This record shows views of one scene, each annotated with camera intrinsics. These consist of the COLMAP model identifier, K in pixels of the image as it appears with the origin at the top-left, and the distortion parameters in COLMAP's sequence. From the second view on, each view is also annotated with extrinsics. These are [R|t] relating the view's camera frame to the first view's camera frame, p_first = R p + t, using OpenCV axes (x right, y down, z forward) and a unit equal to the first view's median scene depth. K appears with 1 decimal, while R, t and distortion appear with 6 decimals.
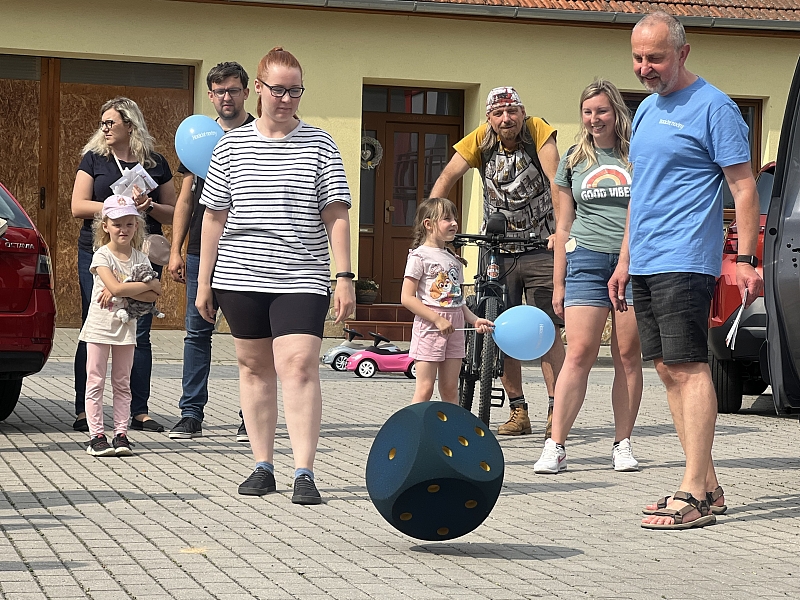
lens RADIAL K [[2242.3, 0, 400.0], [0, 2242.3, 300.0], [0, 0, 1]] dist [-0.157847, 6.509750]
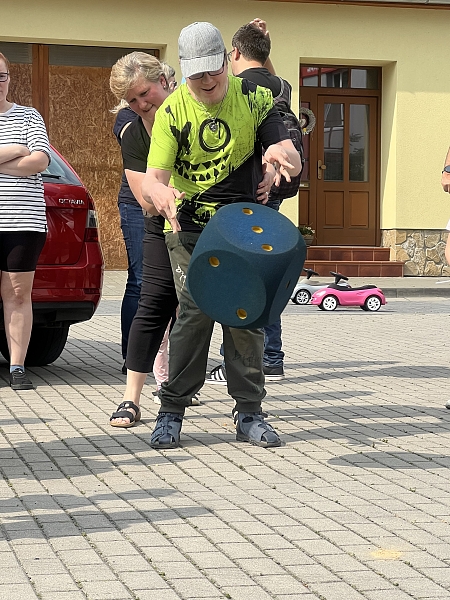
lens RADIAL K [[1683.6, 0, 264.3], [0, 1683.6, 299.8], [0, 0, 1]] dist [-0.059111, 5.234368]
pose [[0.999887, -0.014785, -0.002538, -0.046201], [0.014866, 0.999248, 0.035811, -0.003064], [0.002006, -0.035844, 0.999355, 0.121640]]
